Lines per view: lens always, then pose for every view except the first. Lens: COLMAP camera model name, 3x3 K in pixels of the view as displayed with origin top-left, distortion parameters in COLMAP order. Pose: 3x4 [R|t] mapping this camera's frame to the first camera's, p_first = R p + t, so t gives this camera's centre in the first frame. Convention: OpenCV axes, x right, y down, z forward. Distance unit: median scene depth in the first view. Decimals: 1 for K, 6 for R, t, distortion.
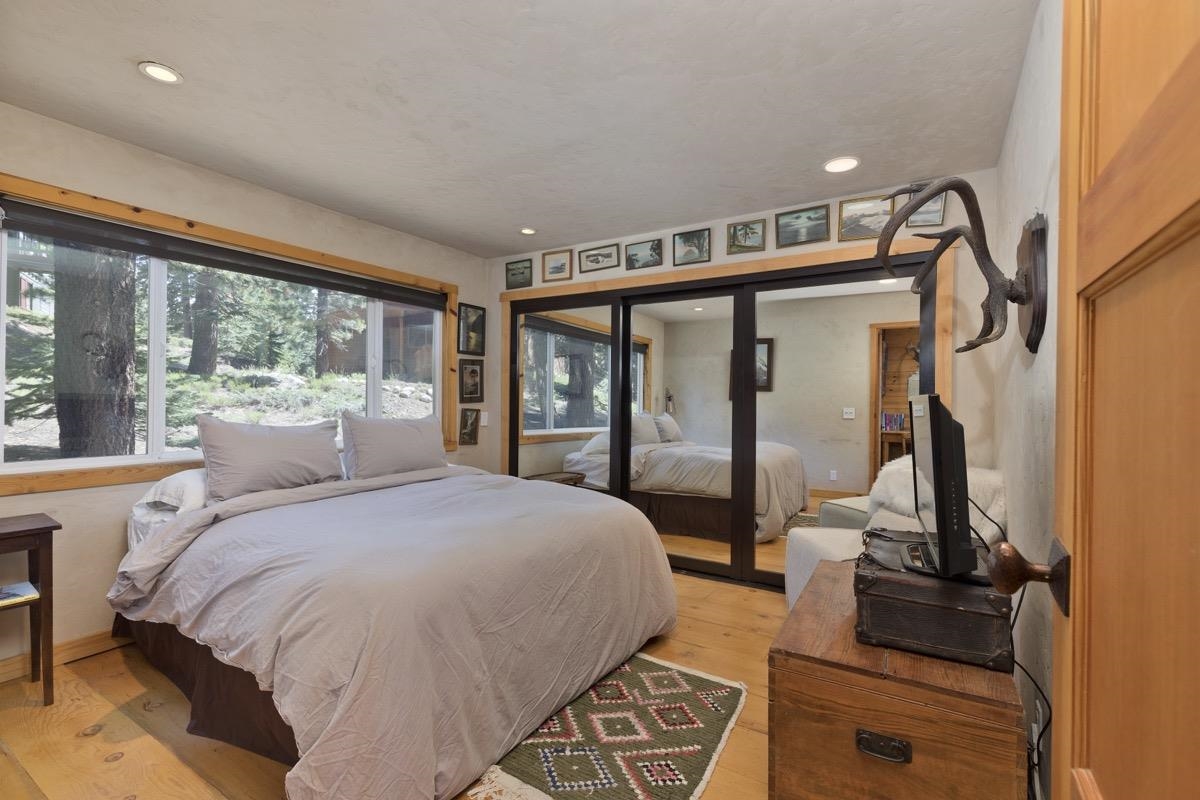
lens RADIAL K [[533.9, 0, 599.1], [0, 533.9, 404.7], [0, 0, 1]] dist [0.001029, 0.000096]
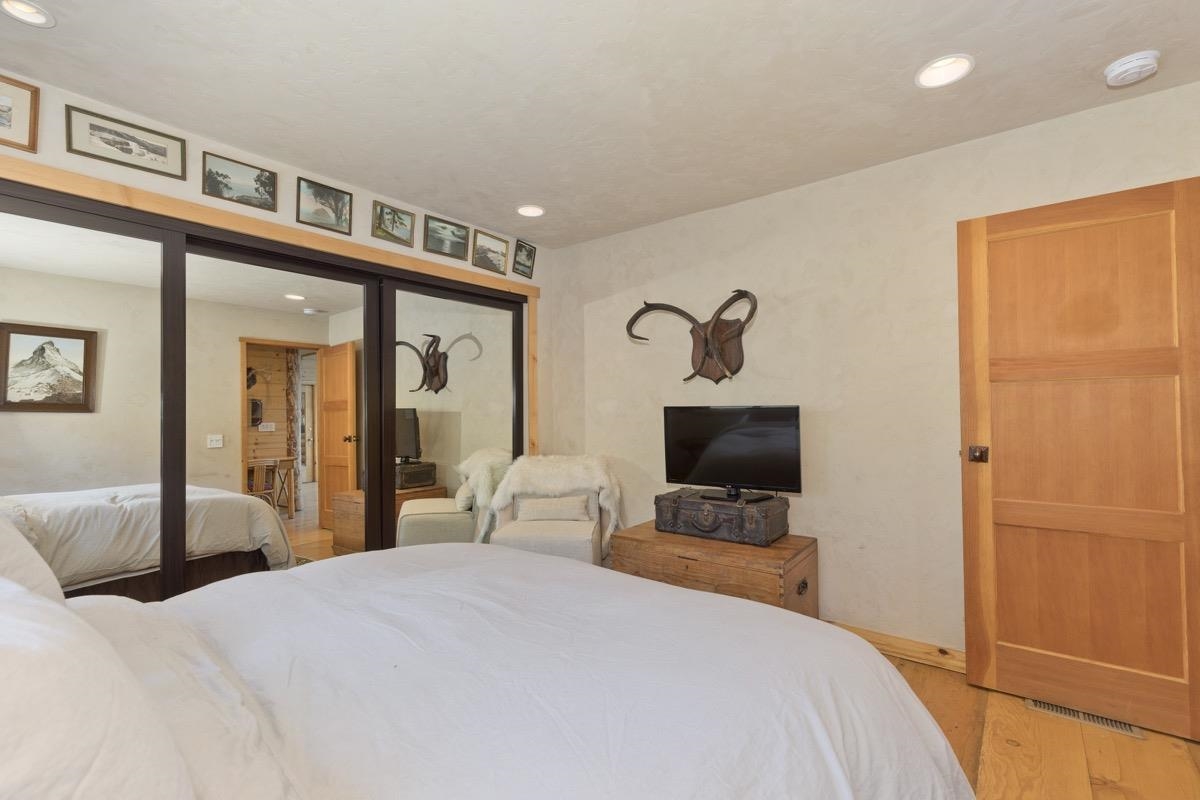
lens RADIAL K [[533.9, 0, 600.0], [0, 533.9, 396.3], [0, 0, 1]] dist [0.001029, 0.000096]
pose [[0.100444, 0.013336, 0.994853, -0.532912], [0.016182, 0.999756, -0.015035, -0.016054], [-0.994811, 0.017609, 0.100203, 0.565898]]
